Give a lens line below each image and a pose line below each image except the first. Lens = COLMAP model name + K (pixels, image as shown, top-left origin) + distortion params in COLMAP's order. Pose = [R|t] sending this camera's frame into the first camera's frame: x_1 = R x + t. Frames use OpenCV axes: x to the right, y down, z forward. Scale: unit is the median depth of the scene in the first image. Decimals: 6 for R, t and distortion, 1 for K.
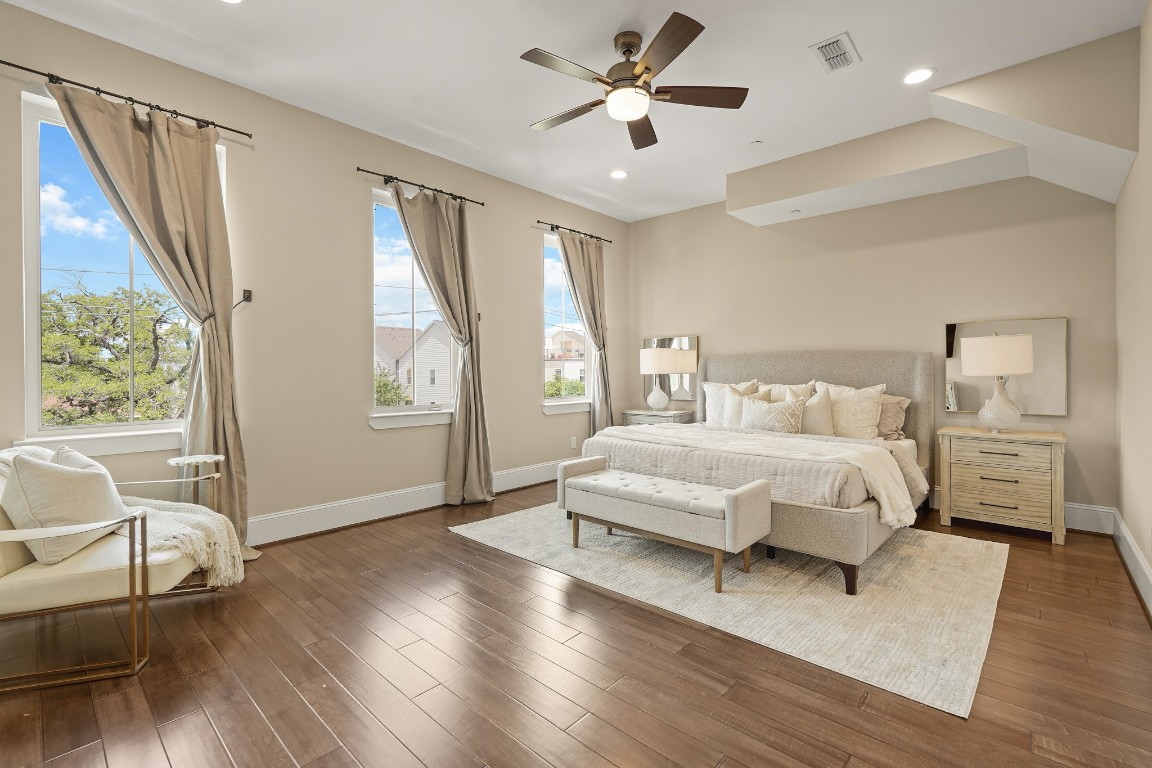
lens RADIAL K [[508.7, 0, 573.8], [0, 508.7, 375.3], [0, 0, 1]] dist [-0.001487, -0.000097]
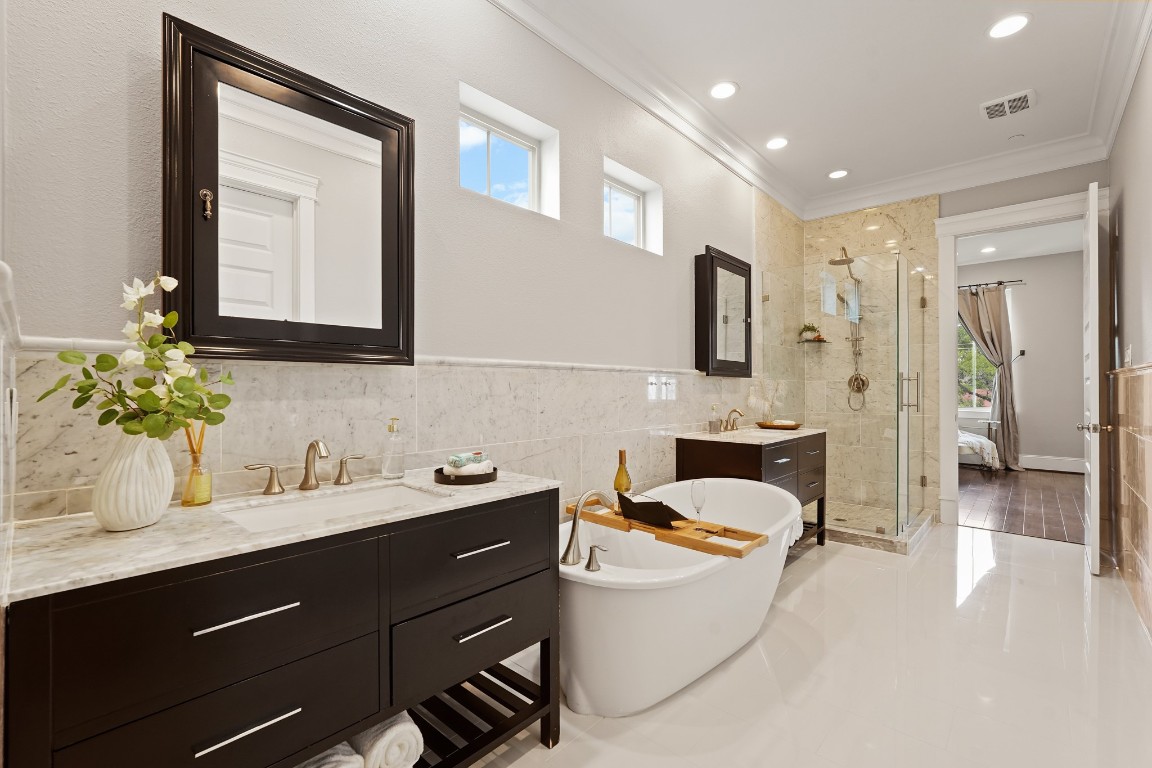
lens RADIAL K [[508.7, 0, 573.7], [0, 508.7, 383.8], [0, 0, 1]] dist [-0.001487, -0.000097]
pose [[0.006050, -0.003877, -0.999974, 1.687995], [-0.004626, 0.999982, -0.003905, -0.006260], [0.999971, 0.004649, 0.006032, -1.038691]]
